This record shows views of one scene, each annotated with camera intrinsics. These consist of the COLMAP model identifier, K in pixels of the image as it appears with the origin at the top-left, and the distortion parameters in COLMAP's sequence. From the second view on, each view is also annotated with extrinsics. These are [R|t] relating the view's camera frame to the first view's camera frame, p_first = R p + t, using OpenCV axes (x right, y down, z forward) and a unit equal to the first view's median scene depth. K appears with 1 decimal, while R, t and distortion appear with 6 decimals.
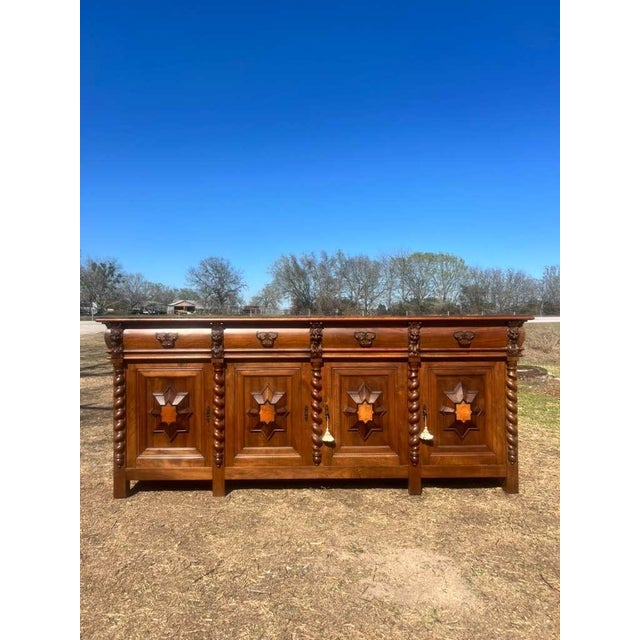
lens RADIAL K [[473.3, 0, 323.4], [0, 473.3, 322.3], [0, 0, 1]] dist [0.059310, -0.078517]
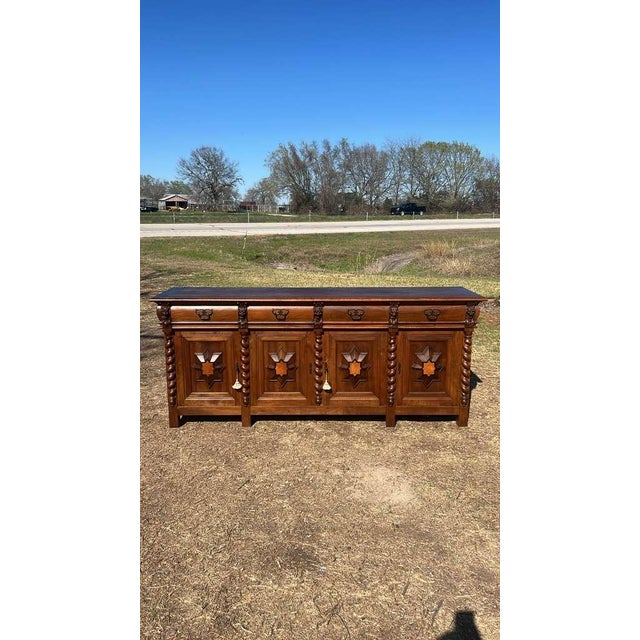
lens RADIAL K [[493.4, 0, 320.0], [0, 493.4, 320.0], [0, 0, 1]] dist [0.068291, -0.093565]
pose [[0.999939, 0.006572, -0.008916, 0.001953], [-0.004671, 0.980080, 0.198548, -0.217273], [0.010043, -0.198494, 0.980051, -0.327852]]
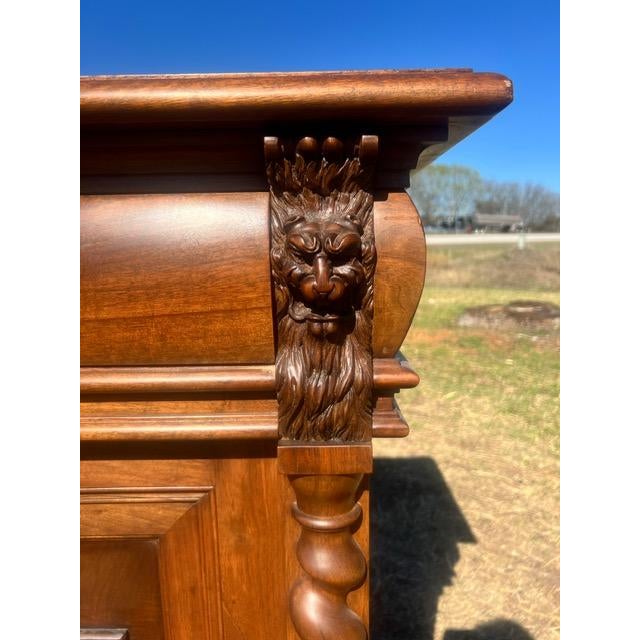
lens RADIAL K [[493.4, 0, 320.0], [0, 493.4, 320.0], [0, 0, 1]] dist [0.068291, -0.093565]
pose [[0.999885, -0.005480, -0.014109, 0.399067], [0.007602, 0.987867, 0.155115, 0.021000], [0.013088, -0.155205, 0.987796, 0.876835]]
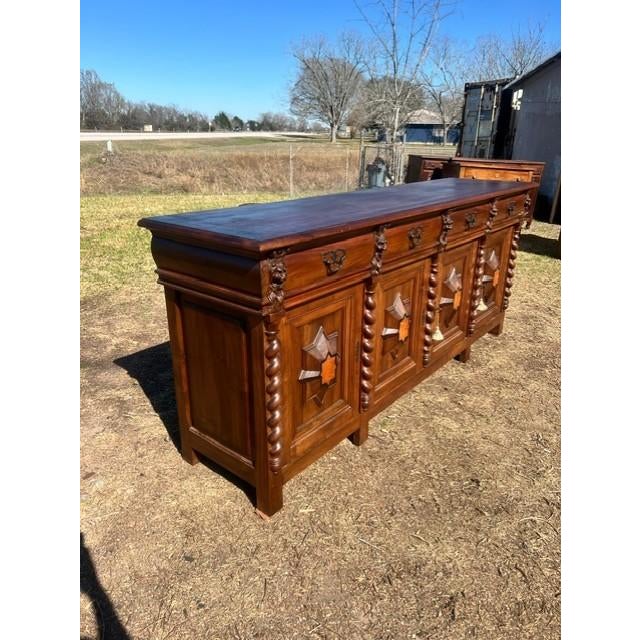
lens RADIAL K [[485.5, 0, 320.0], [0, 485.5, 320.0], [0, 0, 1]] dist [0.056016, -0.089088]
pose [[0.641706, -0.262814, 0.720515, -0.796475], [-0.008409, 0.936987, 0.349264, -0.108322], [-0.766905, -0.230184, 0.599060, 0.617443]]
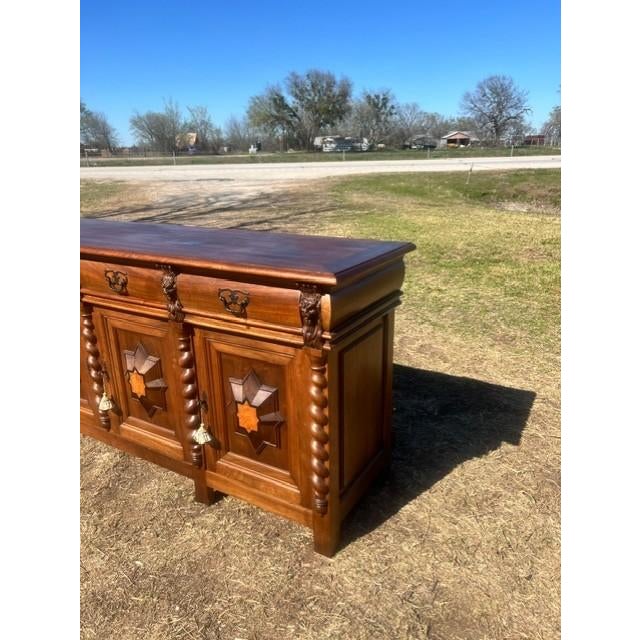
lens RADIAL K [[485.5, 0, 320.0], [0, 485.5, 320.0], [0, 0, 1]] dist [0.056016, -0.089088]
pose [[0.854992, 0.152888, -0.495594, 0.663721], [0.011914, 0.949522, 0.313475, -0.123085], [0.518504, -0.273923, 0.810012, 0.583122]]
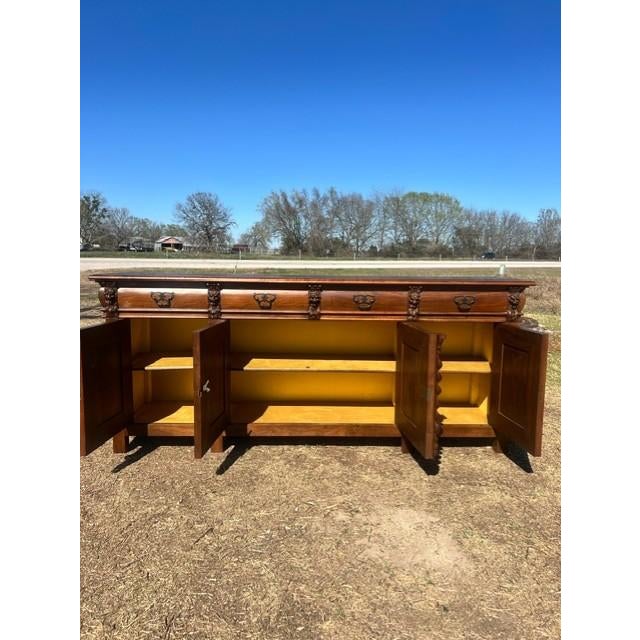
lens RADIAL K [[475.2, 0, 320.4], [0, 475.2, 322.6], [0, 0, 1]] dist [0.057574, -0.078067]
pose [[0.999732, 0.016913, 0.015807, -0.018054], [-0.018750, 0.992055, 0.124399, -0.043634], [-0.013577, -0.124662, 0.992106, 0.012712]]
